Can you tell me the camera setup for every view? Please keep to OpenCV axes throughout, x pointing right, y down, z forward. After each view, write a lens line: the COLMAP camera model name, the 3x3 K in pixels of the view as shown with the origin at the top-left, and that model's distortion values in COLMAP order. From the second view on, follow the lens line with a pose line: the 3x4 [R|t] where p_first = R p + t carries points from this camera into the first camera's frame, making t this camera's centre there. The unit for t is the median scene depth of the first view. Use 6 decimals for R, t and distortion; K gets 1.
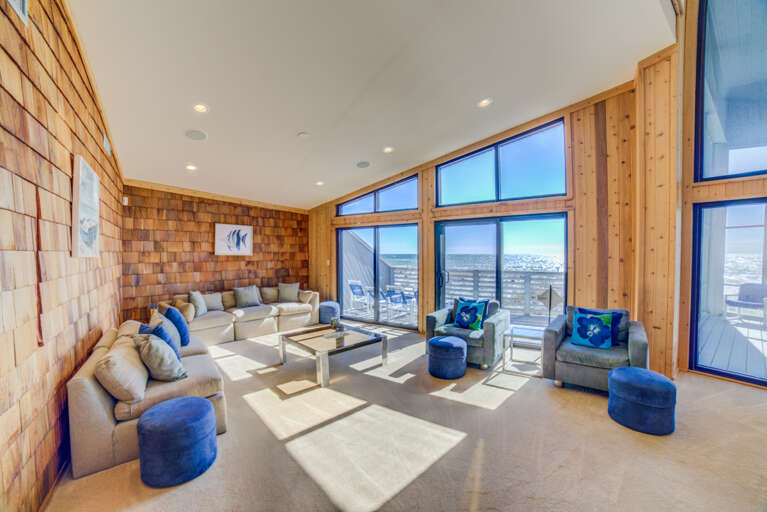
lens RADIAL K [[313.4, 0, 381.7], [0, 313.4, 254.1], [0, 0, 1]] dist [-0.098661, 0.037201]
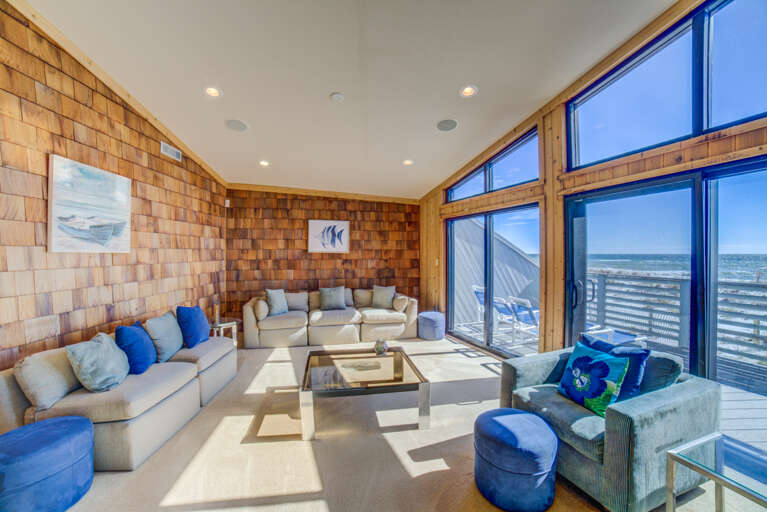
lens RADIAL K [[313.4, 0, 381.7], [0, 313.4, 254.1], [0, 0, 1]] dist [-0.098661, 0.037201]
pose [[0.818359, 0.003883, -0.574695, 0.209486], [-0.002631, 0.999992, 0.003010, 0.004178], [0.574702, -0.000951, 0.818362, 0.323455]]
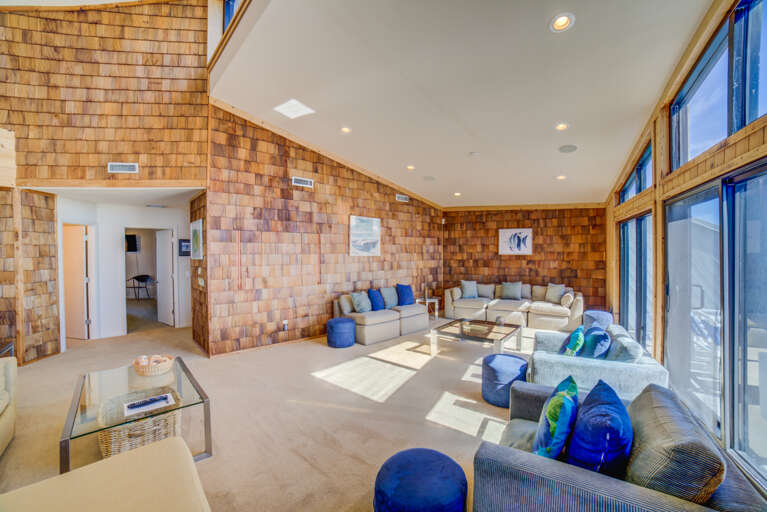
lens RADIAL K [[313.4, 0, 381.7], [0, 313.4, 254.1], [0, 0, 1]] dist [-0.098661, 0.037201]
pose [[0.103540, 0.005552, -0.994610, 0.658271], [0.002021, 0.999981, 0.005793, -0.007475], [0.994623, -0.002610, 0.103527, 0.389992]]
